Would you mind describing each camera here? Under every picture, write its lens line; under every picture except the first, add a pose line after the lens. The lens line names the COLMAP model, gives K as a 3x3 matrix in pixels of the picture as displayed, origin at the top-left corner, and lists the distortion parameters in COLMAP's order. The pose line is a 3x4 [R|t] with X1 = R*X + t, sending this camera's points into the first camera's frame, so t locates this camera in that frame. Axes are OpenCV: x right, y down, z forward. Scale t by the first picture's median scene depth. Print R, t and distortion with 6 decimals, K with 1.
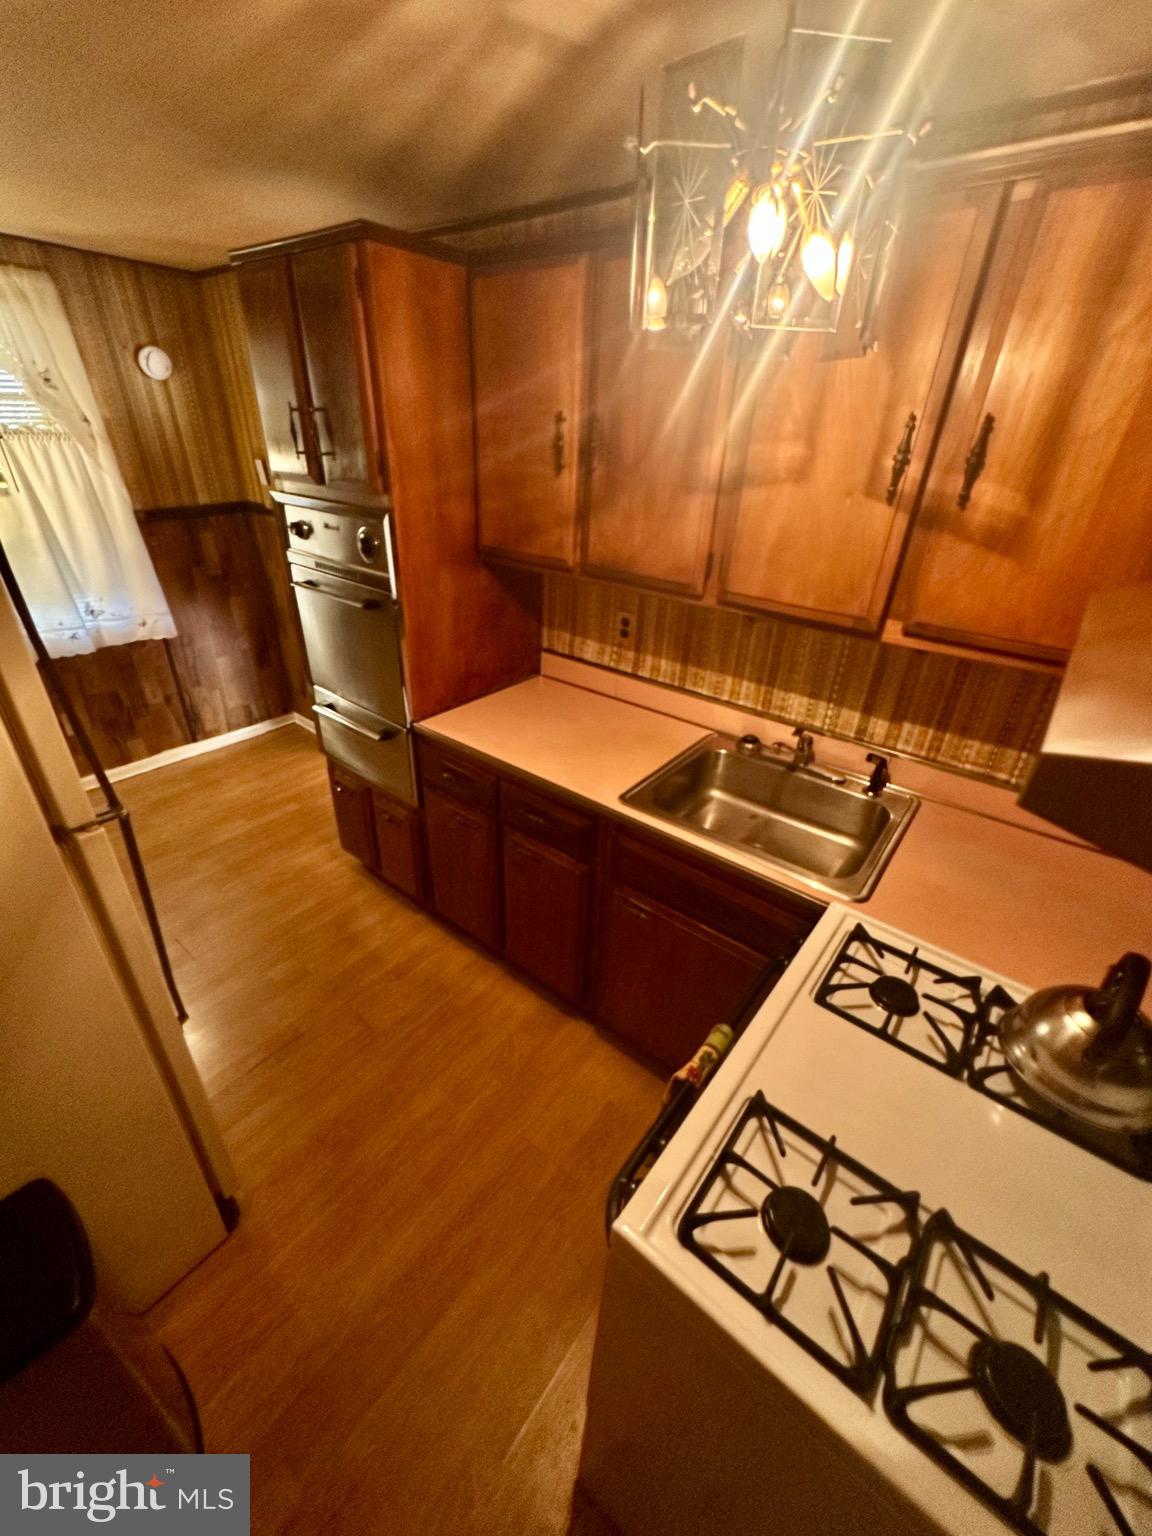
lens RADIAL K [[612.6, 0, 581.0], [0, 612.6, 767.7], [0, 0, 1]] dist [-0.002374, -0.000249]
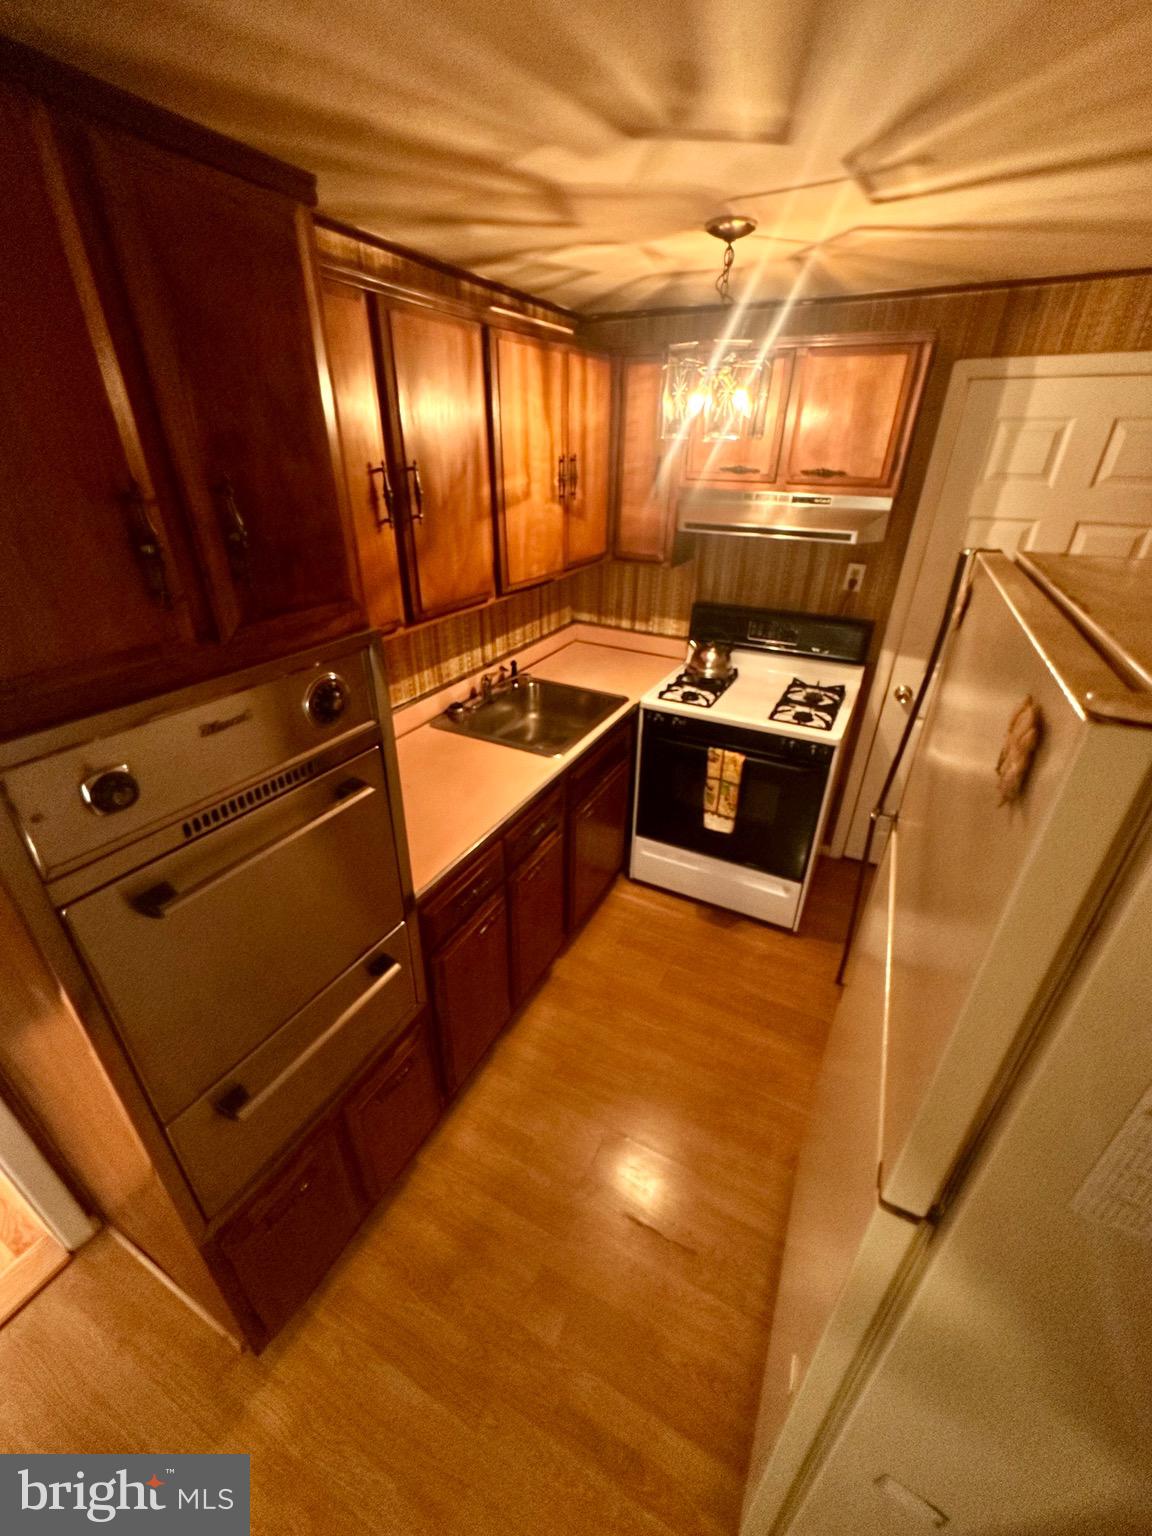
lens RADIAL K [[612.6, 0, 577.6], [0, 612.6, 767.1], [0, 0, 1]] dist [-0.002374, -0.000249]
pose [[-0.192131, -0.494175, 0.847866, -0.537377], [0.450359, 0.723217, 0.523577, -0.301237], [-0.871930, 0.482440, 0.083604, 0.448786]]
